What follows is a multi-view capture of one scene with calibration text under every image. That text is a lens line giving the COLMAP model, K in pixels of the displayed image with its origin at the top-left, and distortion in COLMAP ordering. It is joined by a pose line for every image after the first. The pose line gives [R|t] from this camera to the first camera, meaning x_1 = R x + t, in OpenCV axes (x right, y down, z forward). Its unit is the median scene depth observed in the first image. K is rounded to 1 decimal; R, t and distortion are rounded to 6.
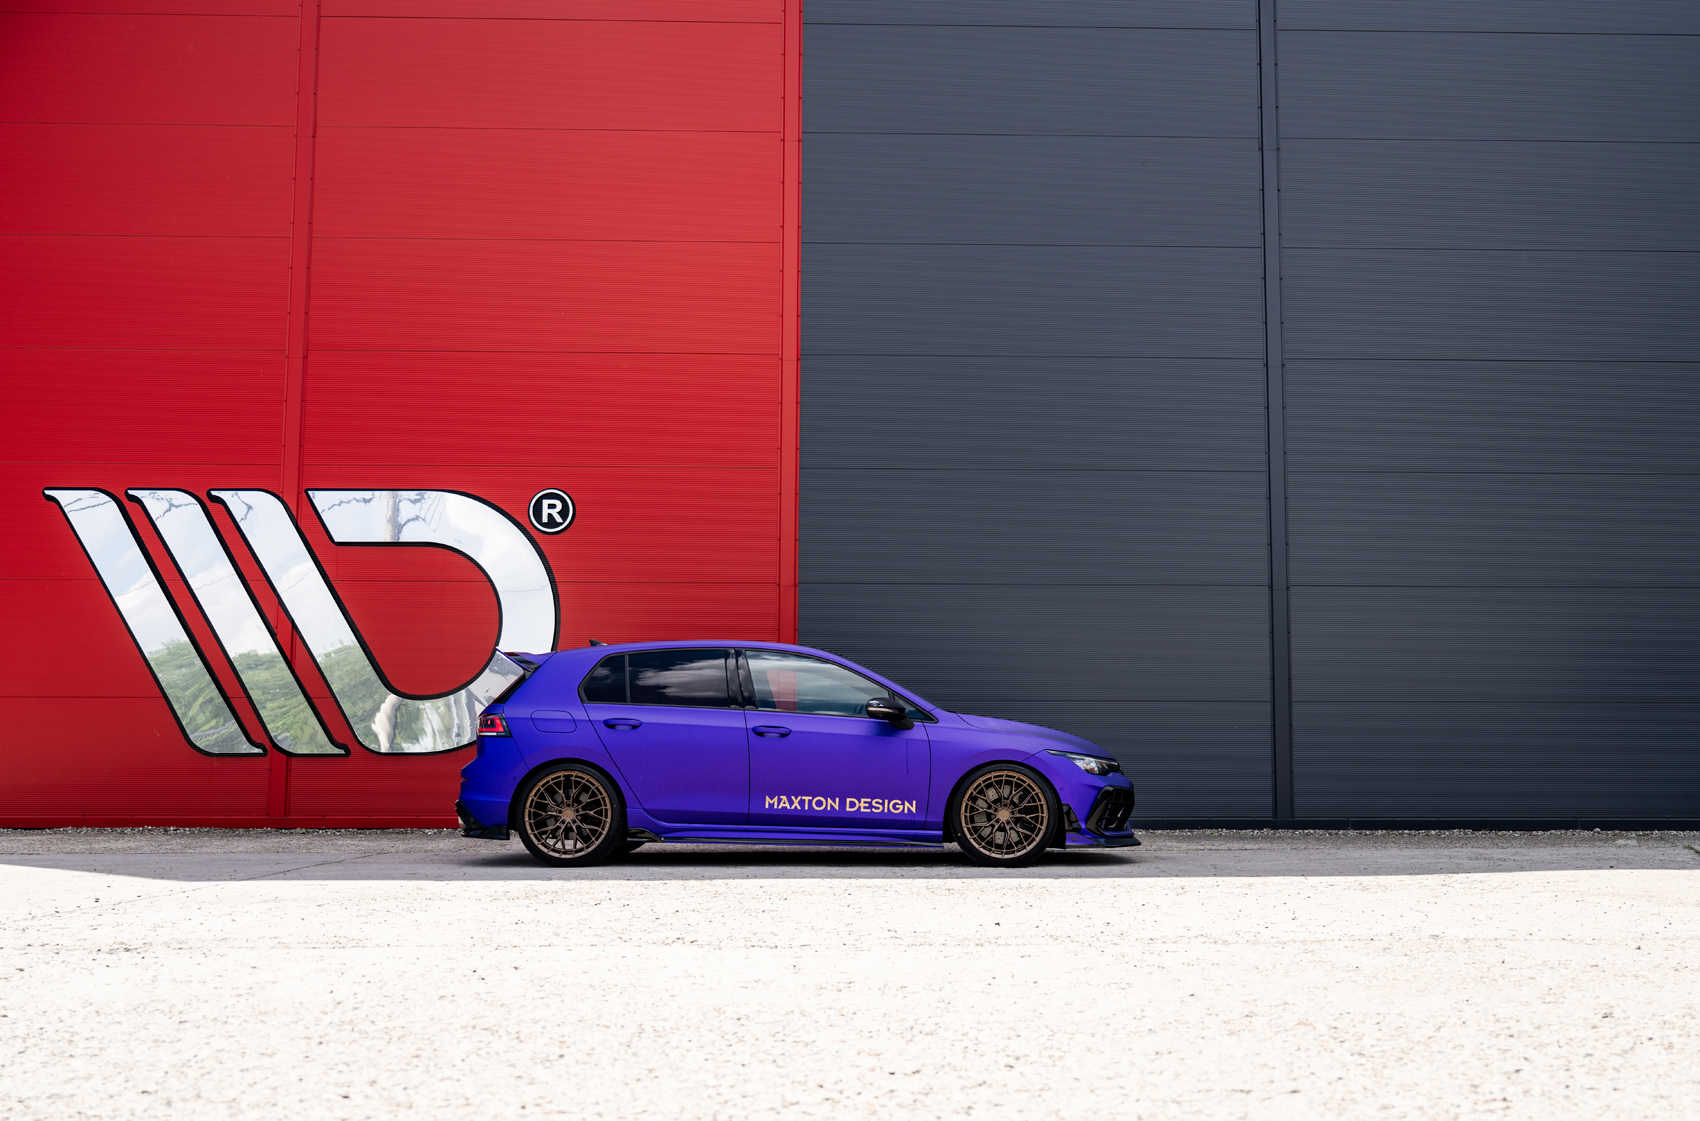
lens RADIAL K [[1798.1, 0, 850.0], [0, 1798.1, 560.5], [0, 0, 1]] dist [-0.001558, 0.004132]
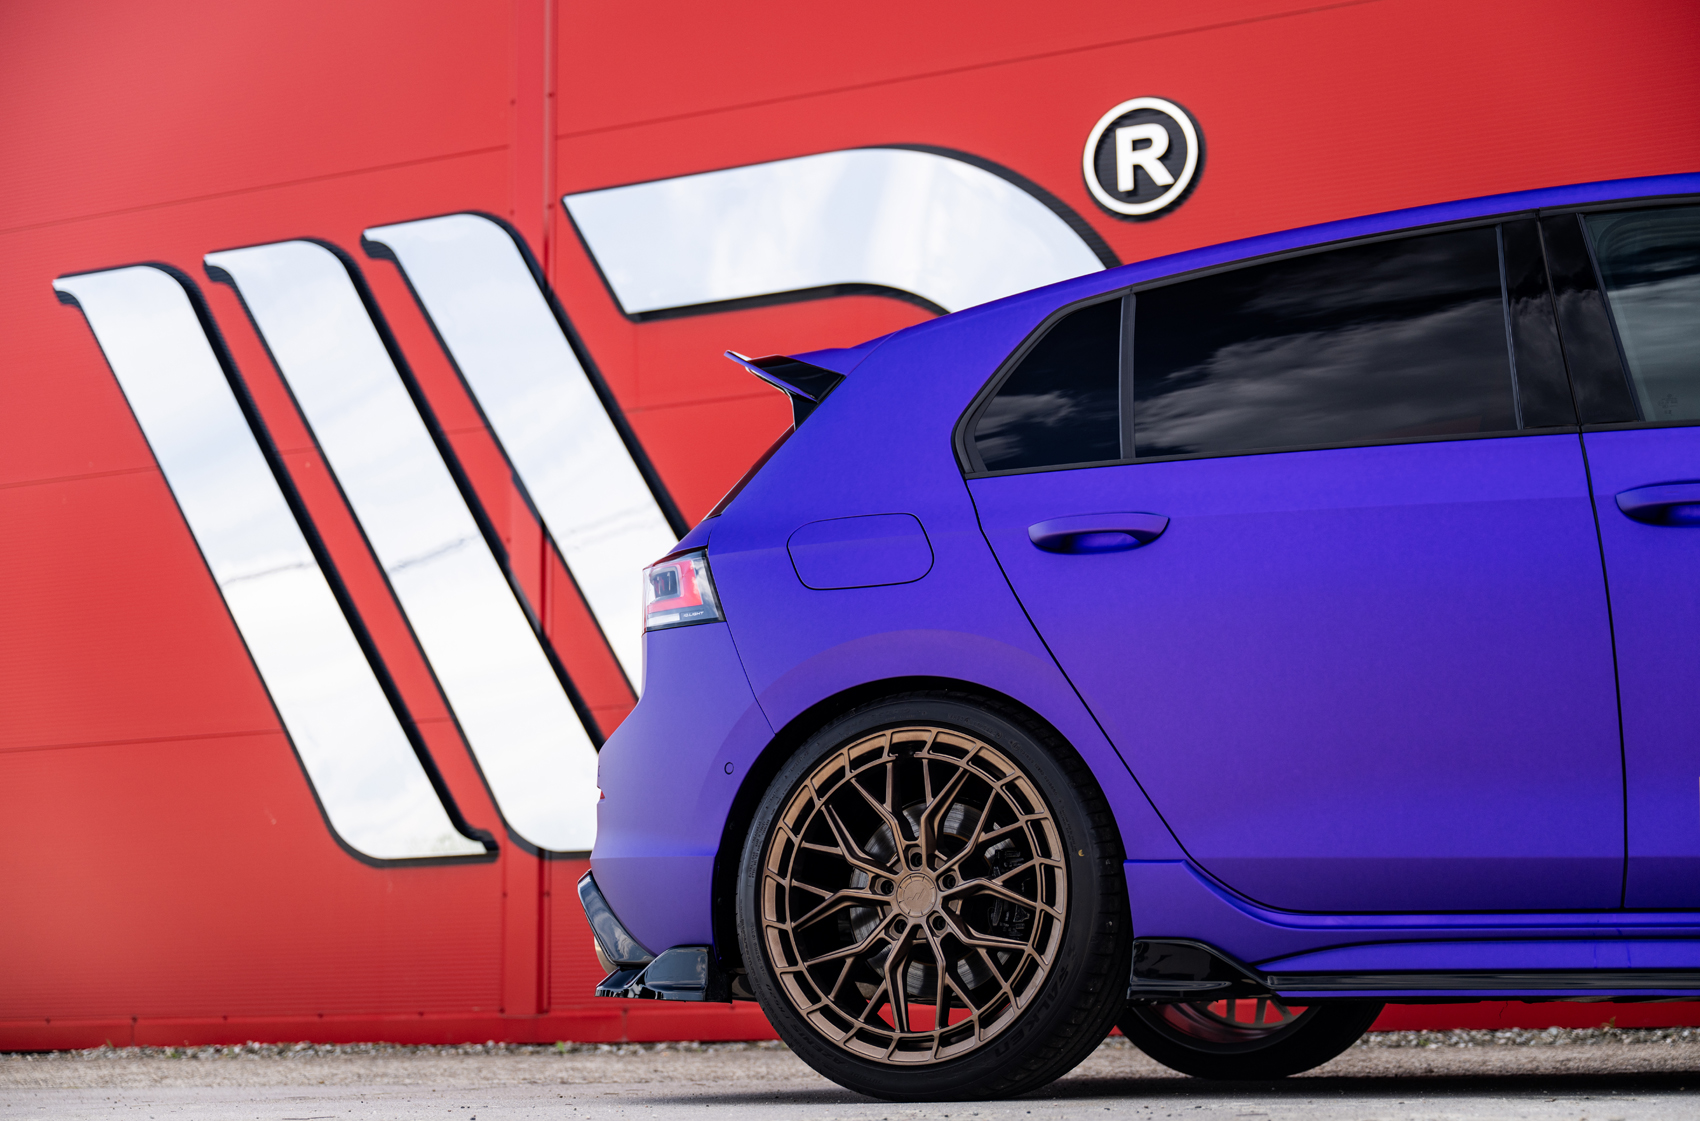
lens RADIAL K [[2781.3, 0, 850.0], [0, 2781.3, 560.5], [0, 0, 1]] dist [0.034212, 0.039213]
pose [[0.913058, -0.079610, -0.399983, -0.001719], [0.056799, 0.996027, -0.068585, 0.120142], [0.403854, 0.039904, 0.913953, 0.628819]]
